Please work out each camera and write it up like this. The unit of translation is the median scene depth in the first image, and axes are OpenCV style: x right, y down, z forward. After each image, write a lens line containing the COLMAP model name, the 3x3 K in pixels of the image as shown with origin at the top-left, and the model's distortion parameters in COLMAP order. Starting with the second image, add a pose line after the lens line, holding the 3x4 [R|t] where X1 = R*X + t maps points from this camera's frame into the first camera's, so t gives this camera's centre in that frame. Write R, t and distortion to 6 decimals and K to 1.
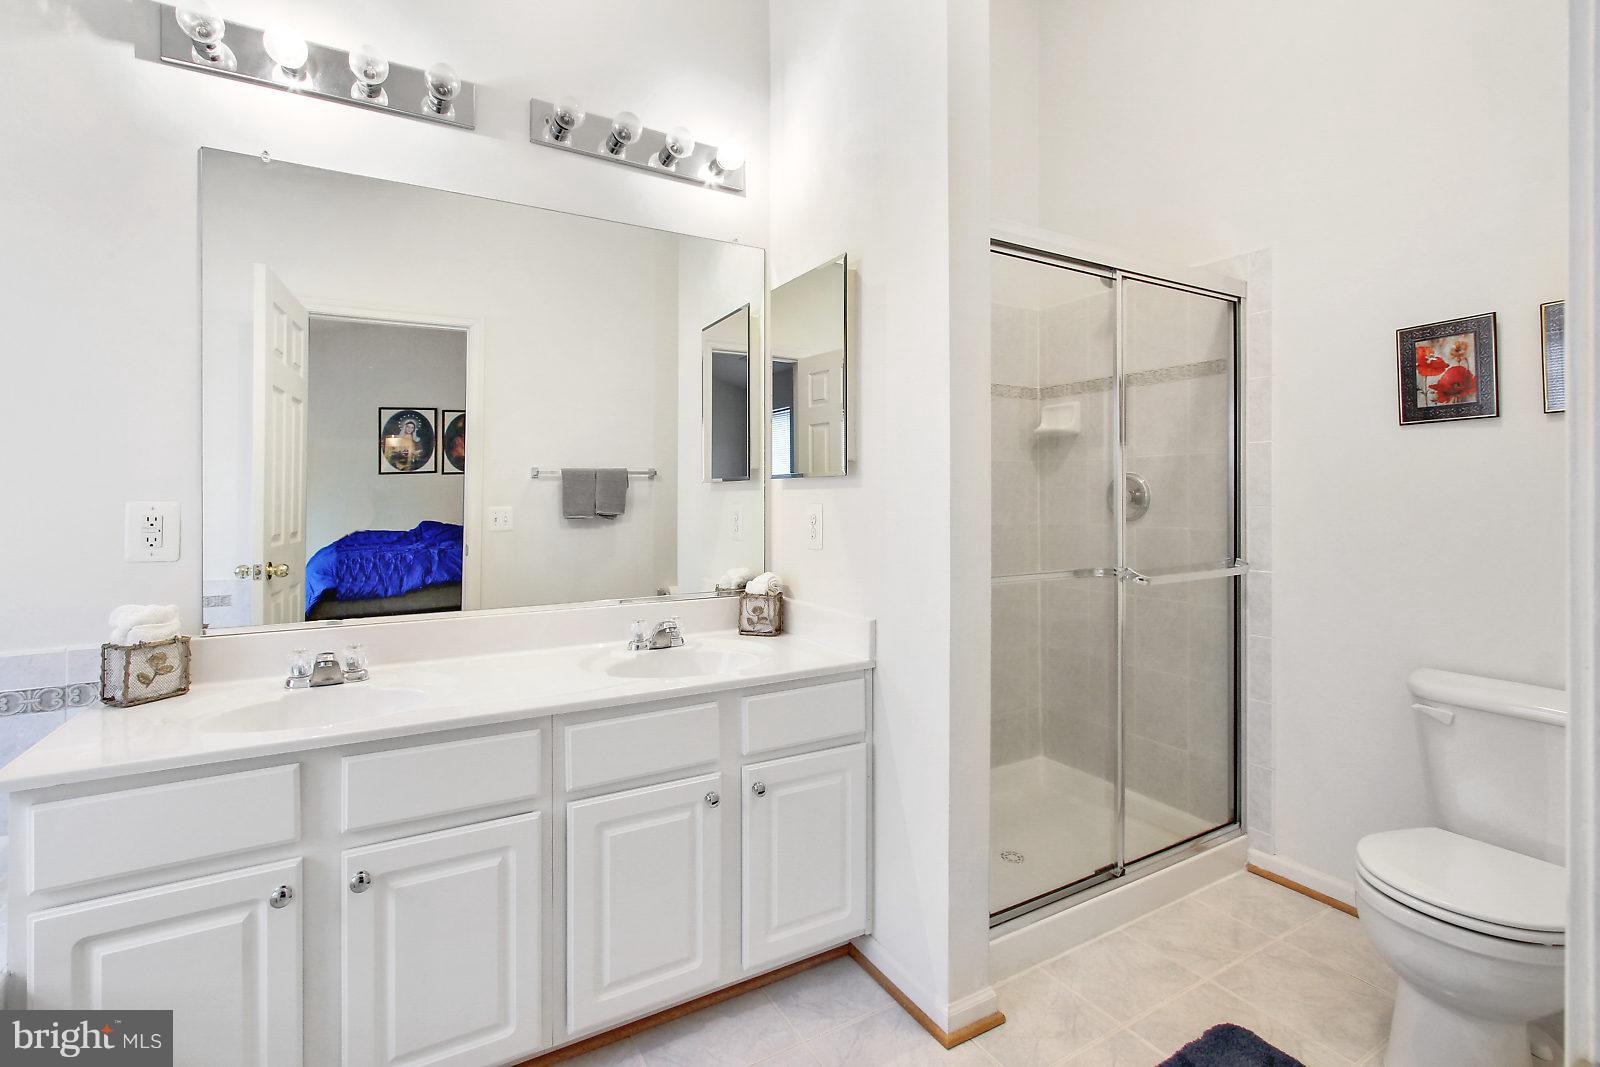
lens RADIAL K [[738.6, 0, 812.9], [0, 738.6, 500.5], [0, 0, 1]] dist [0.000523, 0.001350]
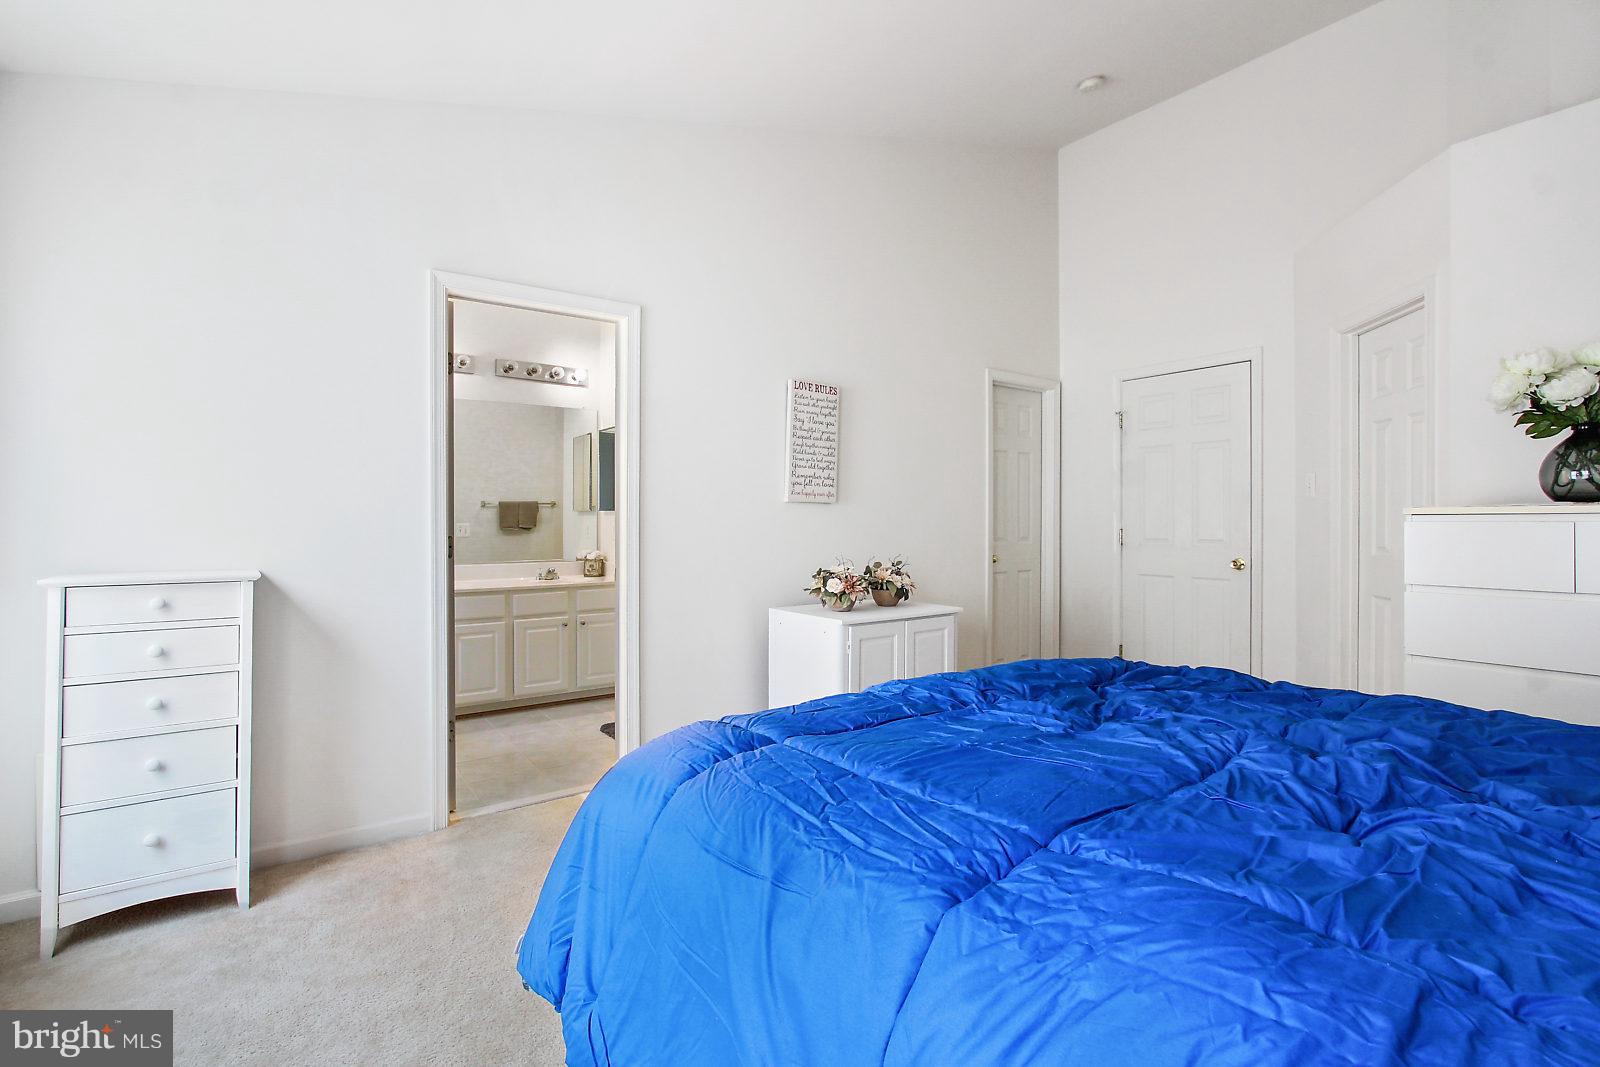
lens RADIAL K [[738.6, 0, 796.6], [0, 738.6, 525.1], [0, 0, 1]] dist [0.000523, 0.001350]
pose [[0.996537, 0.002383, 0.083112, 0.385487], [-0.002860, 0.999980, 0.005615, 0.000483], [-0.083097, -0.005834, 0.996524, -1.431533]]
